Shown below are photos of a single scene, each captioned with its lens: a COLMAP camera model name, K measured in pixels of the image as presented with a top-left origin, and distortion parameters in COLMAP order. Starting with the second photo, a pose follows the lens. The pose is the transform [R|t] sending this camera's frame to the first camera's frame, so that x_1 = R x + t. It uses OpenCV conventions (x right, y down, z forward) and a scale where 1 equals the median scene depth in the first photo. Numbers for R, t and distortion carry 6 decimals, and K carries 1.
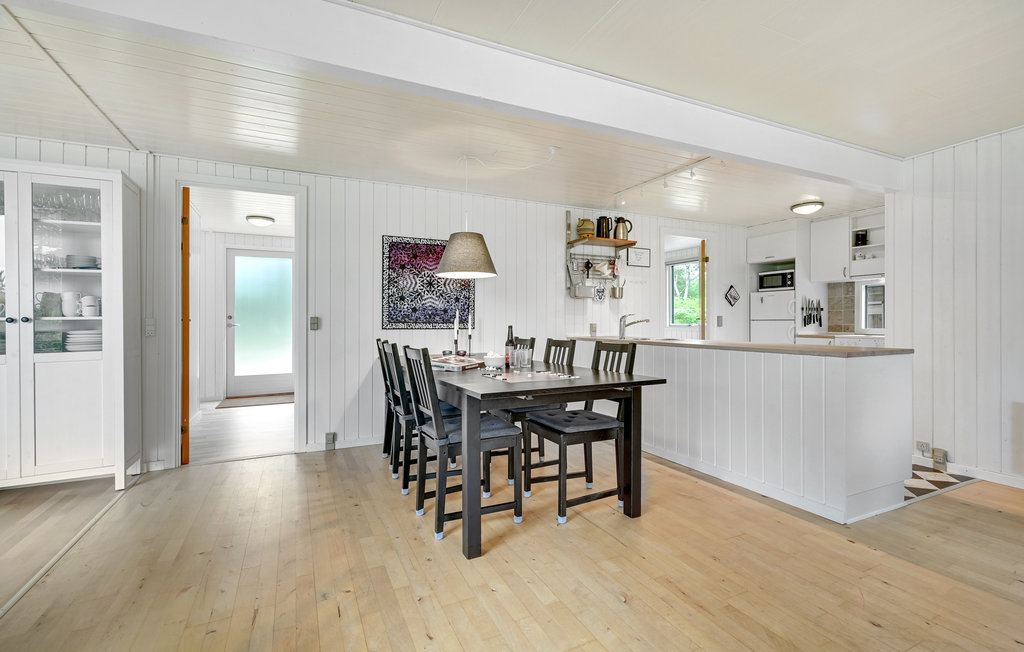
lens RADIAL K [[455.4, 0, 511.6], [0, 455.4, 315.5], [0, 0, 1]] dist [0.002521, 0.000210]
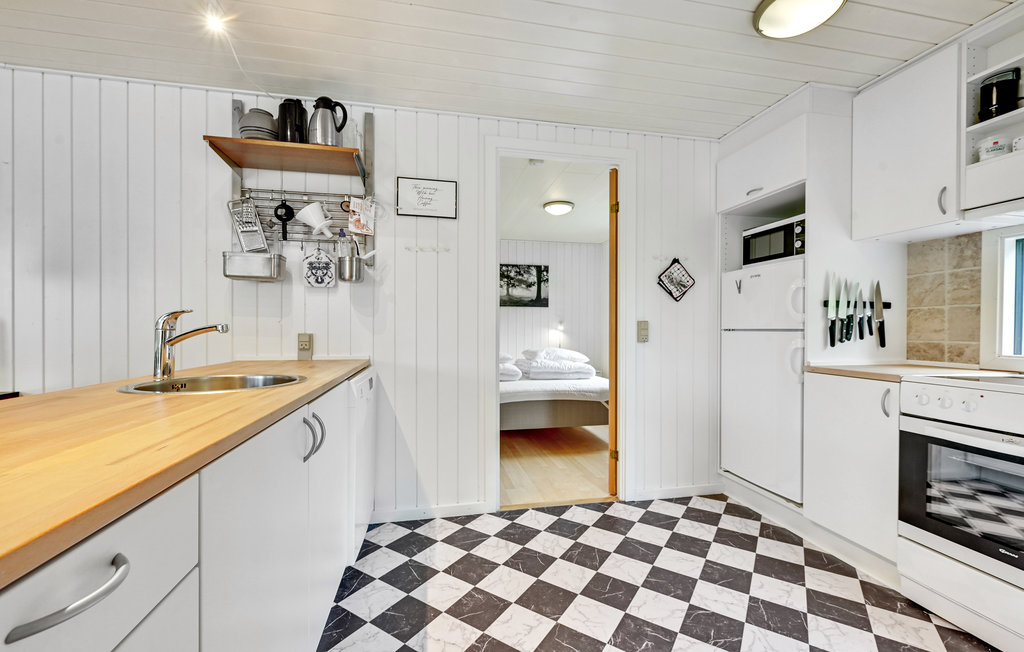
lens RADIAL K [[417.6, 0, 512.0], [0, 417.6, 326.0], [0, 0, 1]] dist [-0.000362, 0.000095]
pose [[0.969893, 0.006877, -0.243436, 0.501938], [-0.005519, 0.999965, 0.006260, 0.005565], [0.243470, -0.004728, 0.969897, 0.621038]]
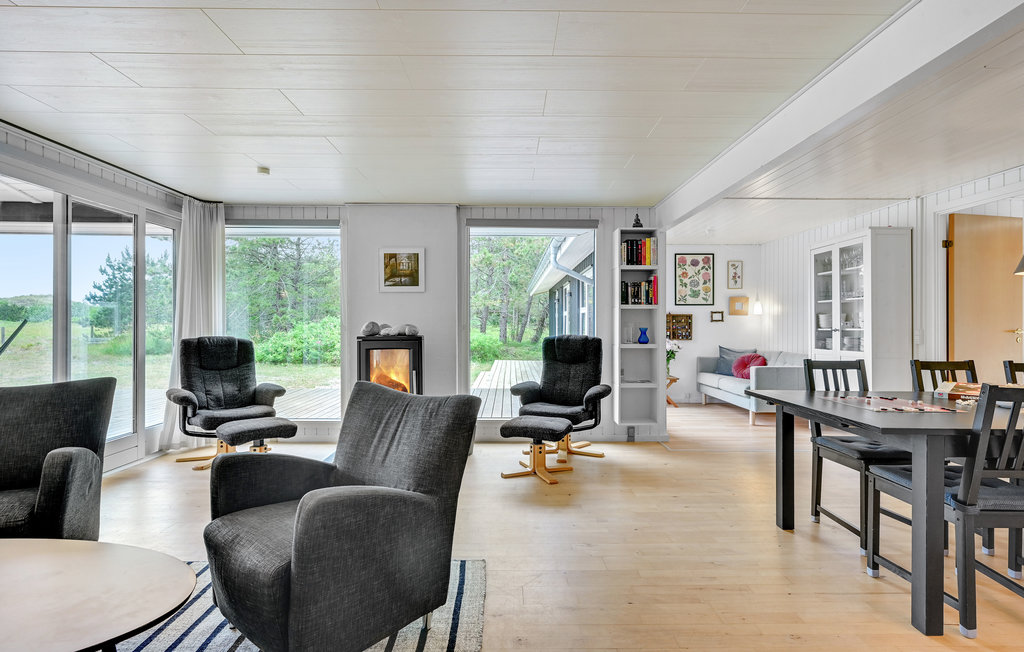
lens RADIAL K [[493.3, 0, 512.0], [0, 493.3, 326.0], [0, 0, 1]] dist [-0.000408, -0.000099]
pose [[-0.425976, 0.006920, -0.904708, 0.601691], [0.007436, 0.999964, 0.004147, -0.012644], [0.904704, -0.004961, -0.426012, 0.380261]]
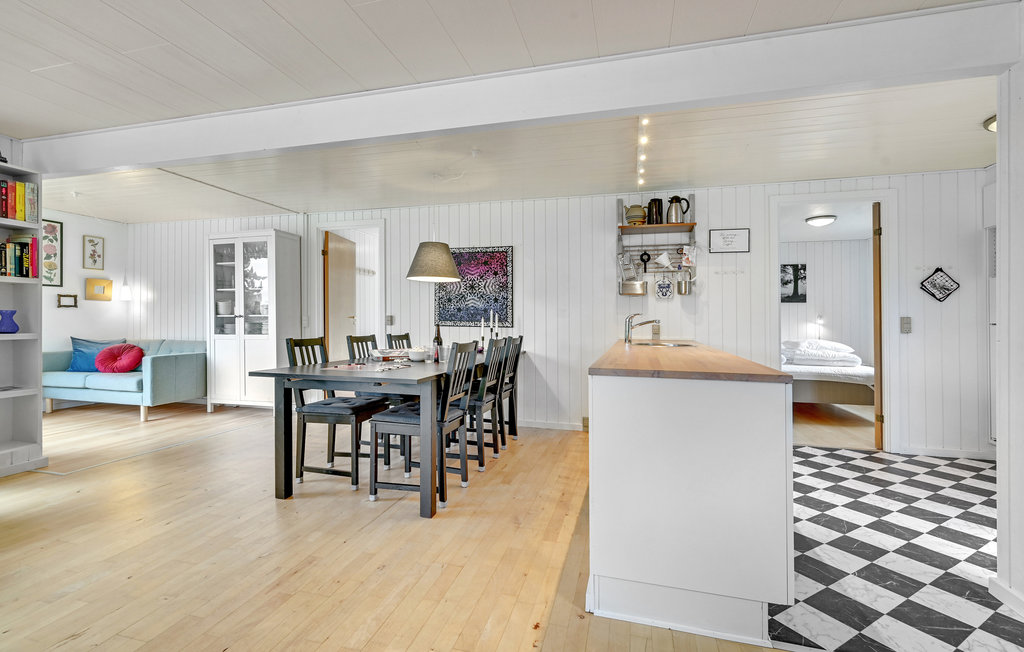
lens RADIAL K [[442.9, 0, 514.7], [0, 442.9, 311.5], [0, 0, 1]] dist [0.001023, 0.000448]
pose [[0.756934, -0.003118, -0.653484, 0.523450], [-0.003534, 0.999954, -0.008865, 0.001343], [0.653482, 0.009020, 0.756888, 0.196144]]
